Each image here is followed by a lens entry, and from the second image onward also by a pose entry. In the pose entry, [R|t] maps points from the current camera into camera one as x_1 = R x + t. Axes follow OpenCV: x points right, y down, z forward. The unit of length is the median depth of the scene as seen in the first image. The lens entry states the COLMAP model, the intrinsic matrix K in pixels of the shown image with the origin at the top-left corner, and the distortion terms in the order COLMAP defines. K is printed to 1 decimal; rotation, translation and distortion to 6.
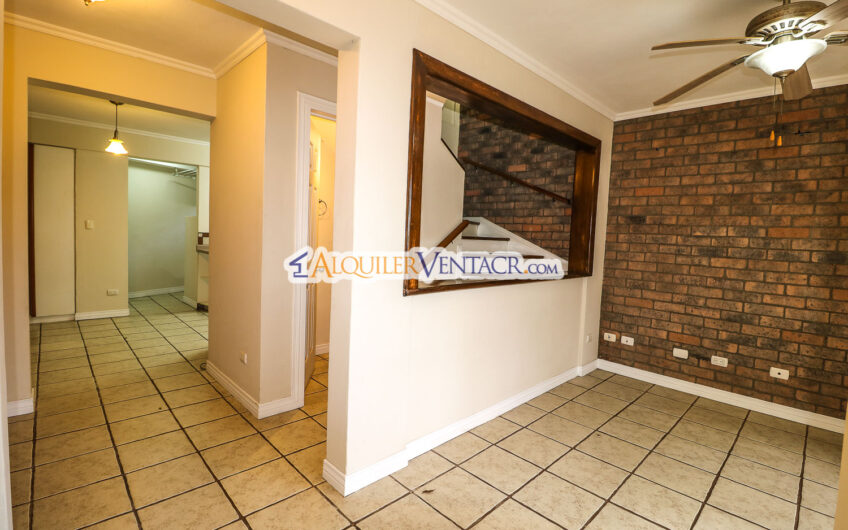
lens RADIAL K [[392.2, 0, 423.5], [0, 392.2, 260.7], [0, 0, 1]] dist [-0.010866, -0.006859]
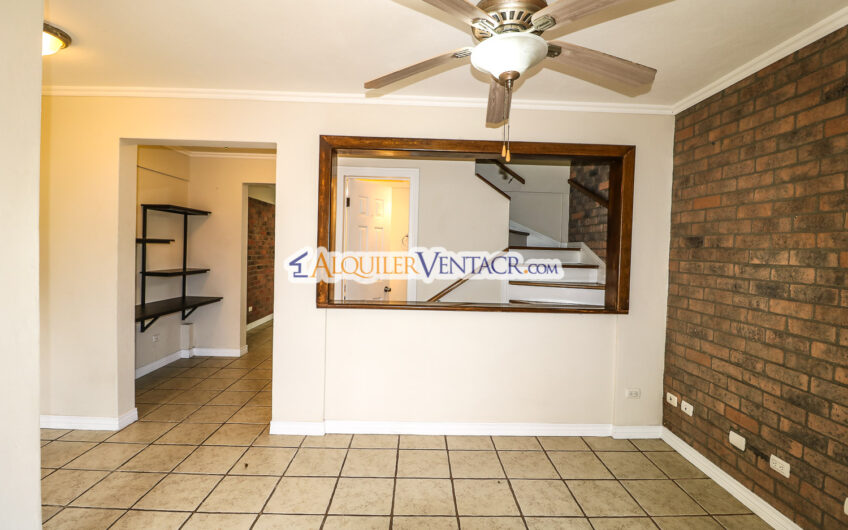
lens RADIAL K [[392.2, 0, 424.2], [0, 392.2, 262.1], [0, 0, 1]] dist [-0.010866, -0.006859]
pose [[0.734822, -0.000628, -0.678259, 0.741138], [-0.038941, 0.998311, -0.043113, -0.018077], [0.677141, 0.058092, 0.733557, 0.140310]]
